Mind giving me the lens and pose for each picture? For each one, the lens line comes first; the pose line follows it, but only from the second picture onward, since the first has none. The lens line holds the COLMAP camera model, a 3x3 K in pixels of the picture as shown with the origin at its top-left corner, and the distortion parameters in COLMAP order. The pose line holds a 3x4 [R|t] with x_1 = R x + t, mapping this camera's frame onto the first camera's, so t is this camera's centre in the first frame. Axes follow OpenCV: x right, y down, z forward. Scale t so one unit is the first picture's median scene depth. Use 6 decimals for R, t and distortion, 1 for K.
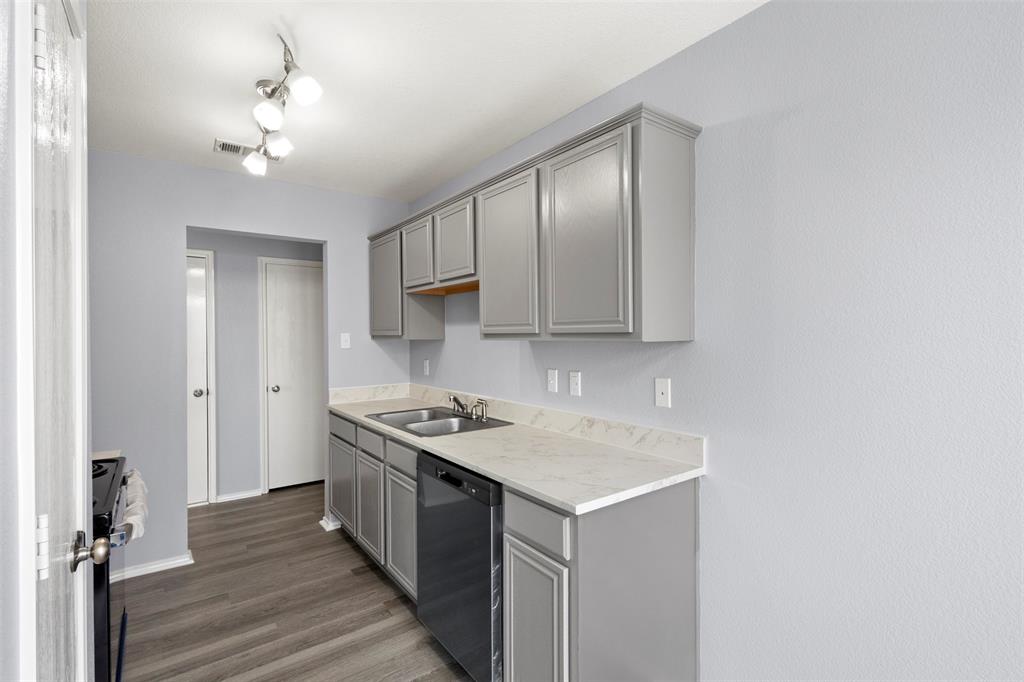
lens RADIAL K [[470.5, 0, 510.8], [0, 470.5, 339.4], [0, 0, 1]] dist [0.005037, -0.000046]
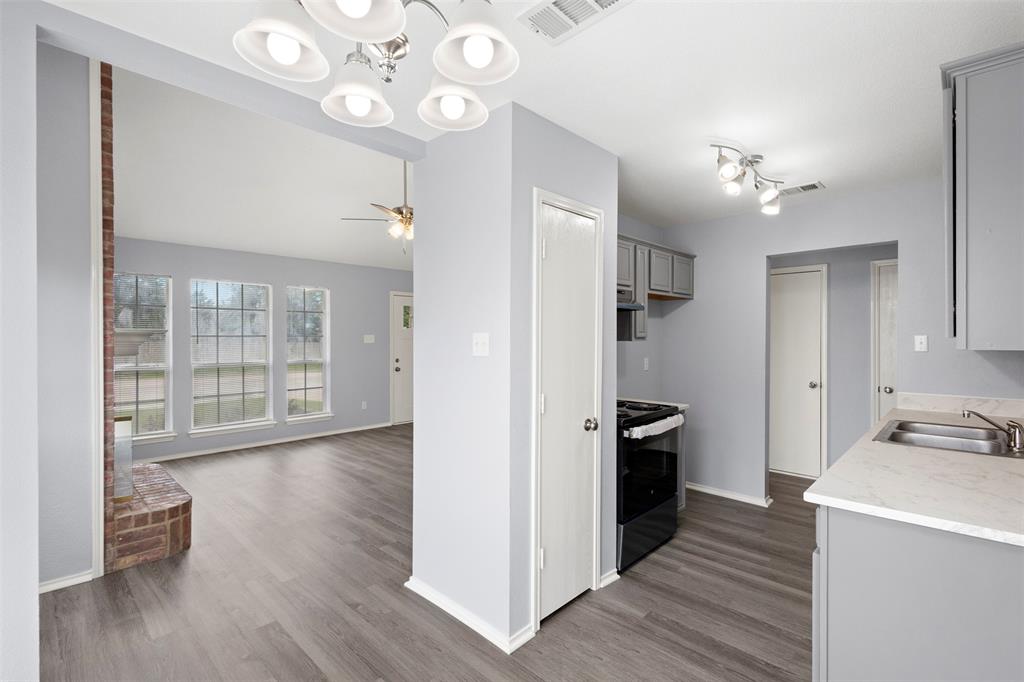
lens RADIAL K [[470.5, 0, 509.9], [0, 470.5, 339.5], [0, 0, 1]] dist [0.005037, -0.000046]
pose [[0.170805, 0.008991, -0.985264, 0.613773], [-0.006825, 0.999945, 0.007942, -0.009035], [0.985281, 0.005367, 0.170857, 0.059558]]
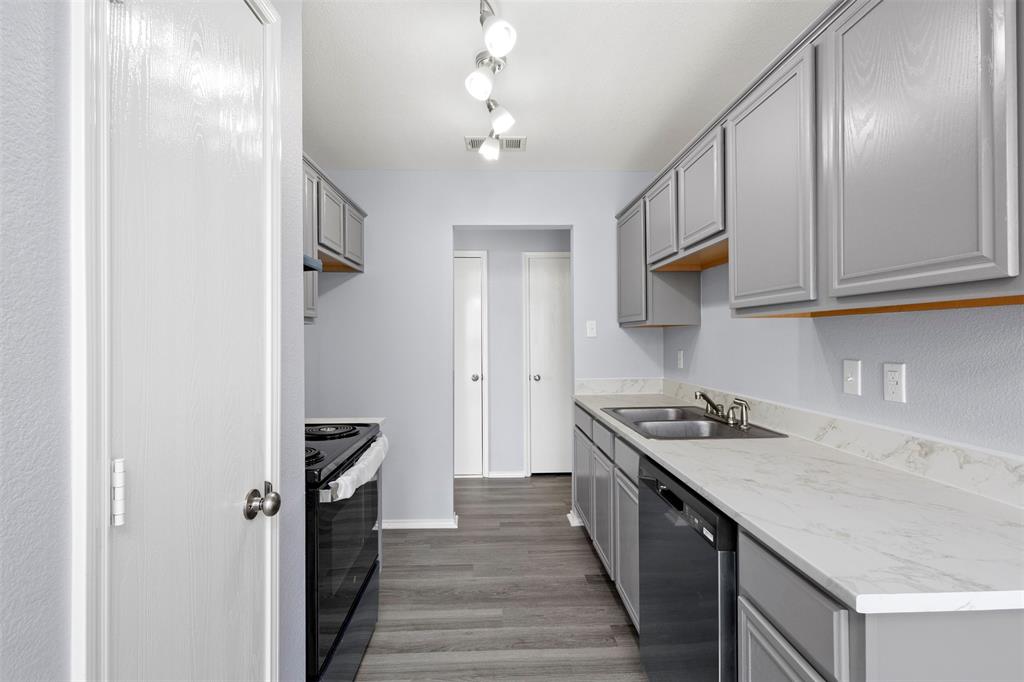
lens RADIAL K [[470.5, 0, 508.5], [0, 470.5, 338.8], [0, 0, 1]] dist [0.005037, -0.000046]
pose [[0.826002, 0.001230, -0.563666, 0.061926], [-0.001951, 0.999998, -0.000678, 0.034599], [0.563664, 0.001660, 0.826003, 0.181543]]
